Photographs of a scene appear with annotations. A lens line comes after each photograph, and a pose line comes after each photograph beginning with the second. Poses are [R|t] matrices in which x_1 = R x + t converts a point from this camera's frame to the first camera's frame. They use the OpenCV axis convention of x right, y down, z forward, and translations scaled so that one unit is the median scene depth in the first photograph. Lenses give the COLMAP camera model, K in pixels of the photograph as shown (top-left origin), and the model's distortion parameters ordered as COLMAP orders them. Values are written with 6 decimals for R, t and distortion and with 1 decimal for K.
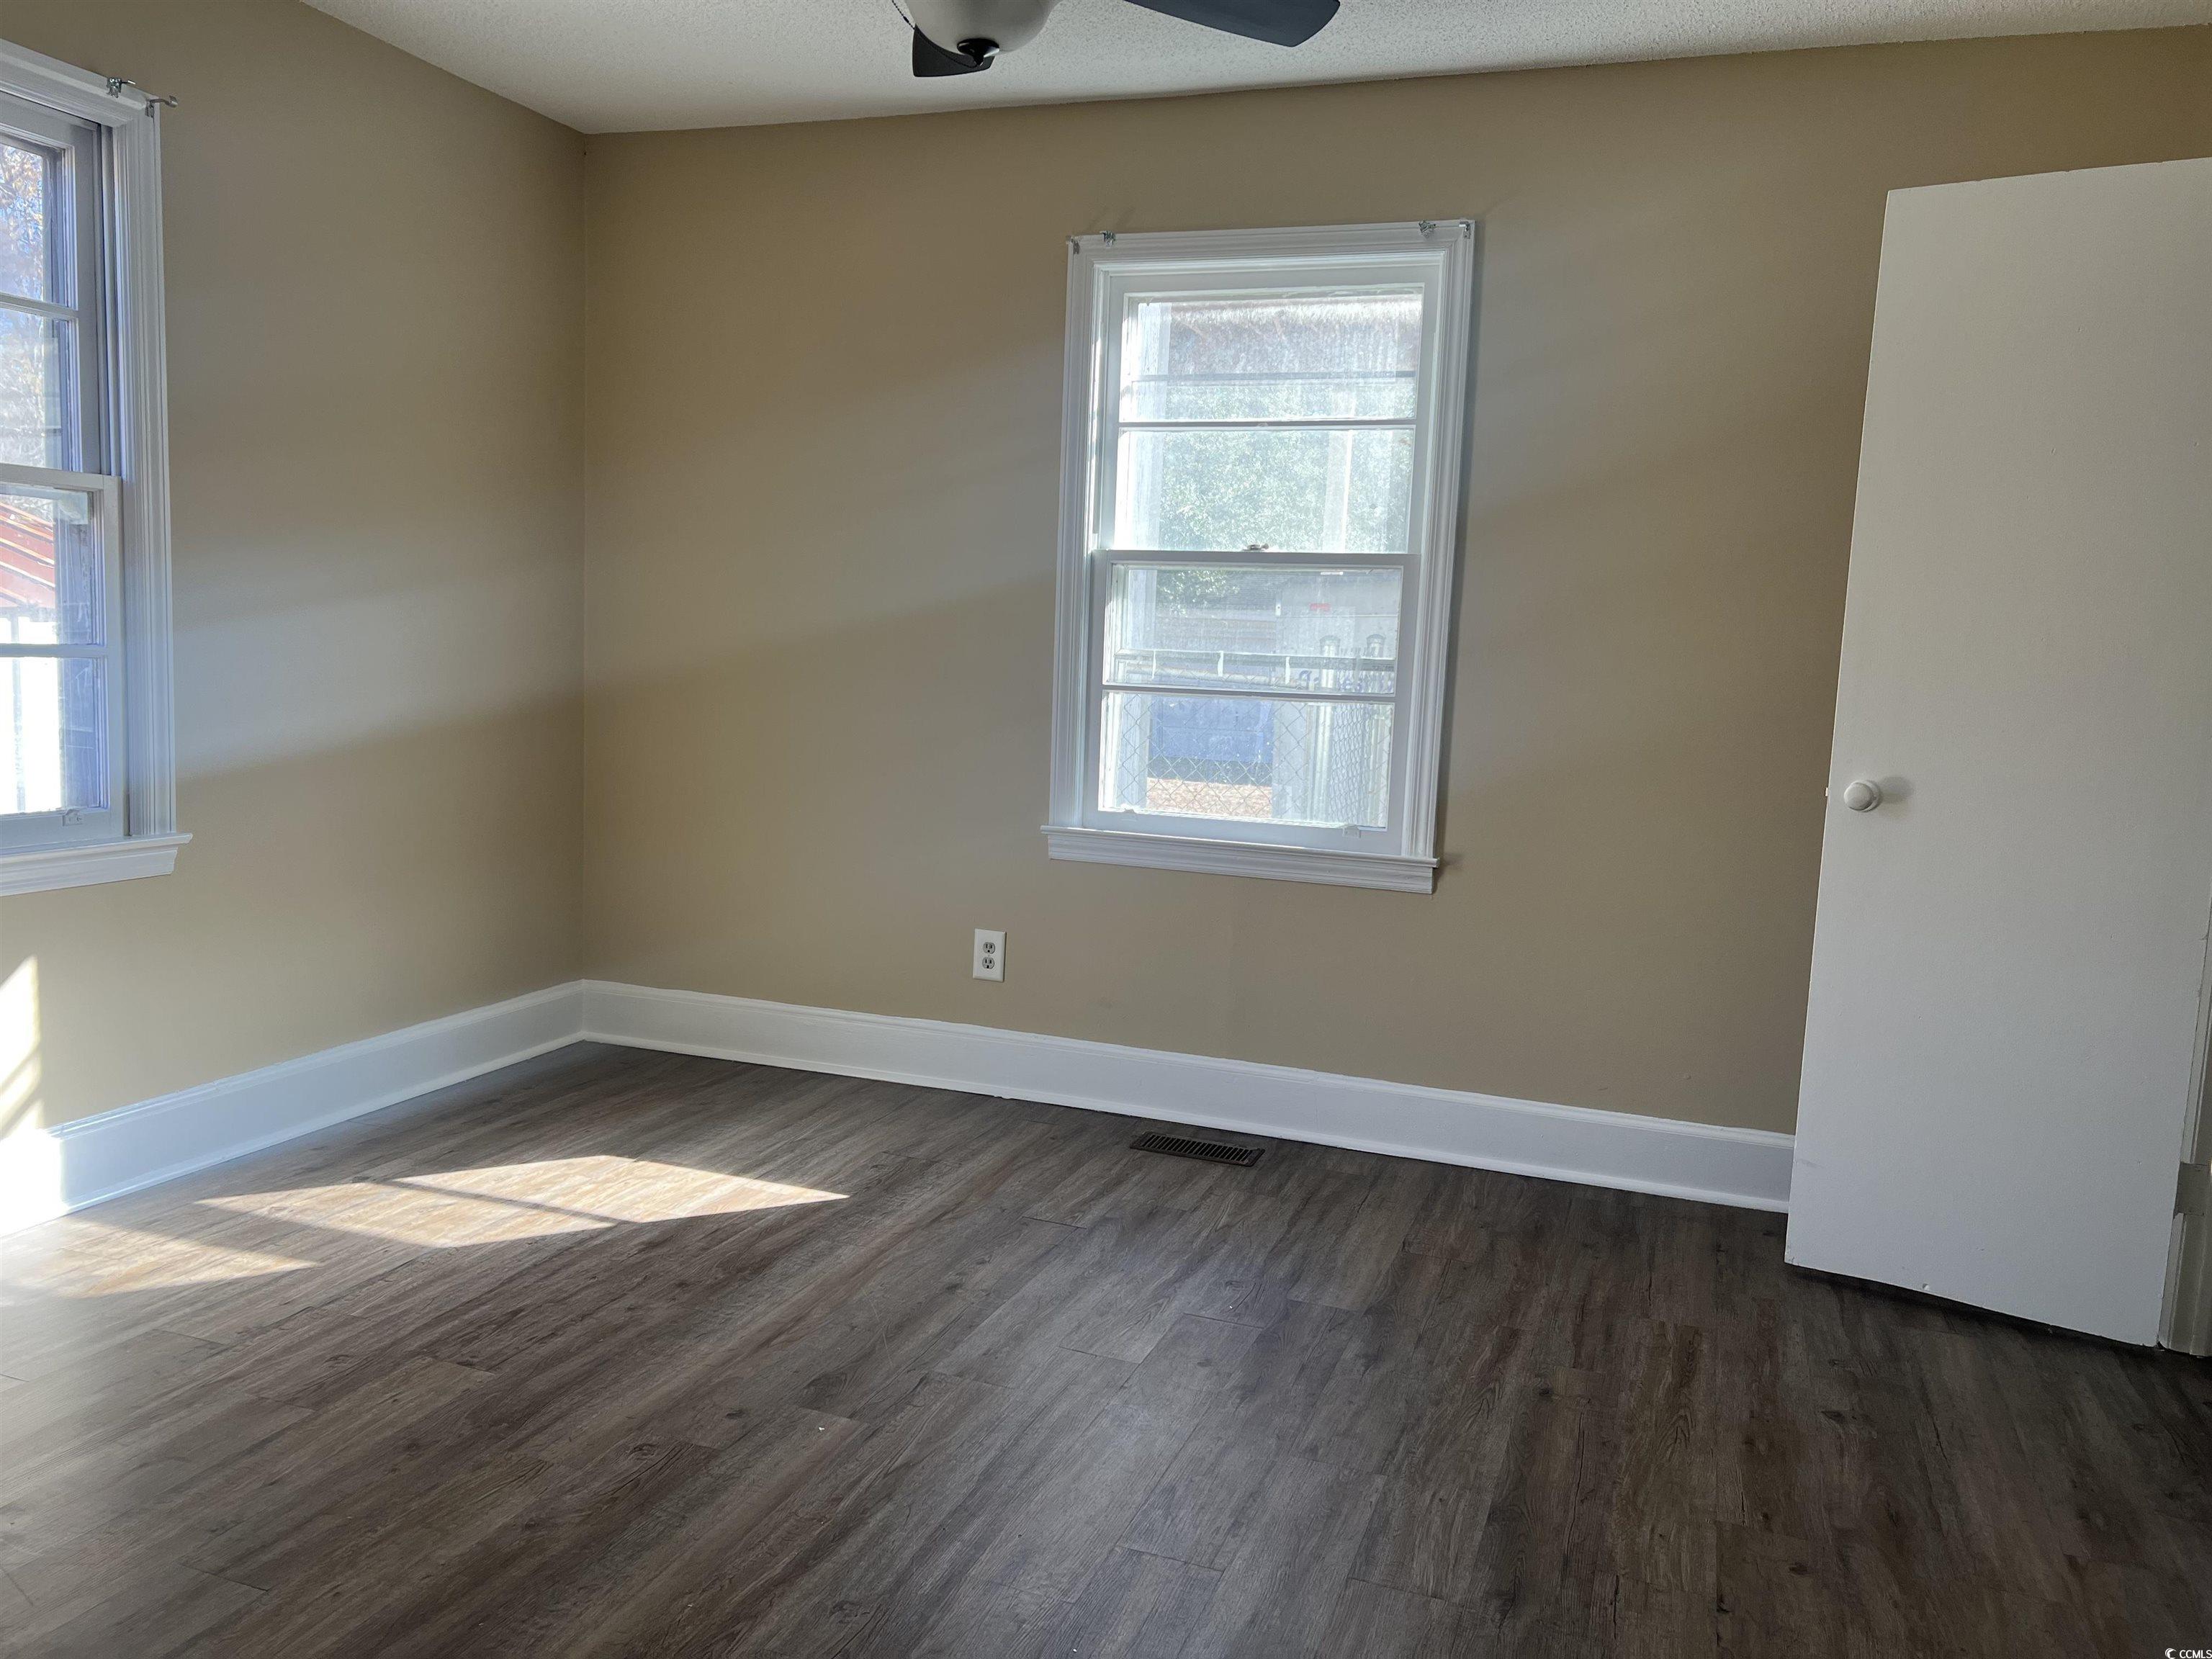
lens RADIAL K [[1657.4, 0, 1082.6], [0, 1657.4, 825.9], [0, 0, 1]] dist [0.056427, -0.000534]
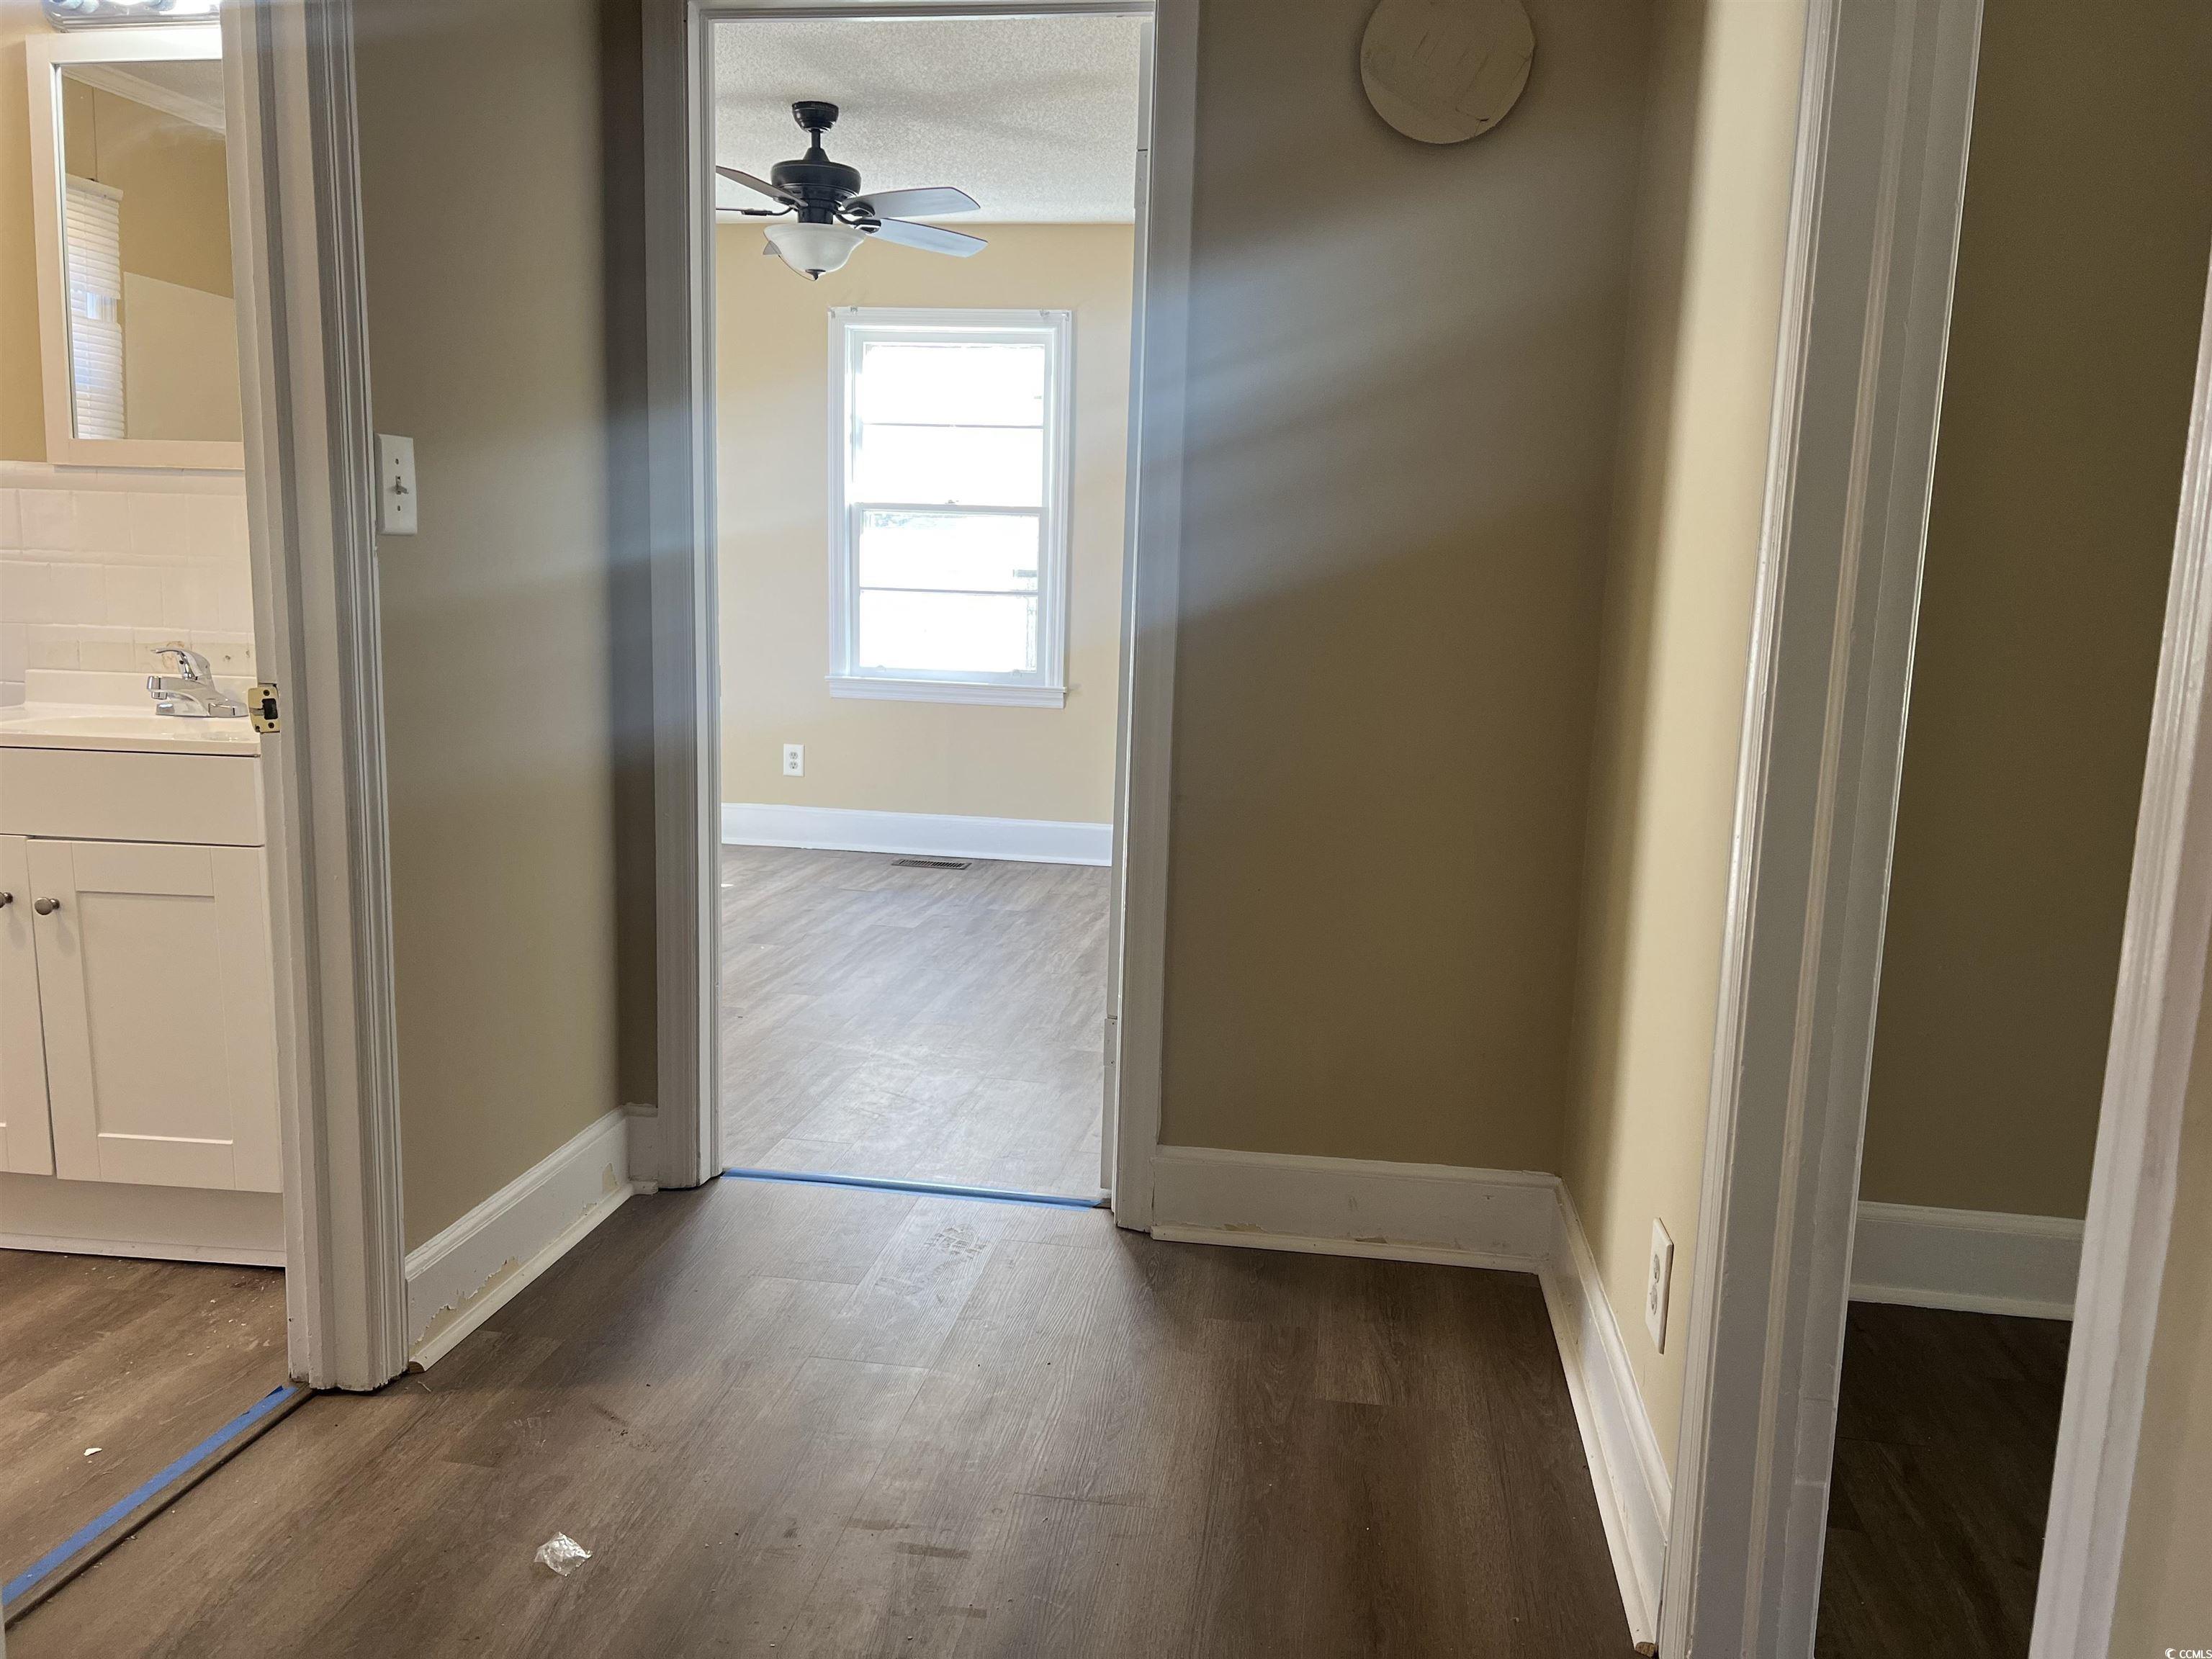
lens RADIAL K [[1657.4, 0, 1114.9], [0, 1657.4, 848.4], [0, 0, 1]] dist [0.056427, -0.000534]
pose [[0.978254, -0.044902, 0.202492, -0.088991], [0.032252, 0.997341, 0.065345, 0.074635], [-0.204888, -0.057393, 0.977101, -0.680564]]
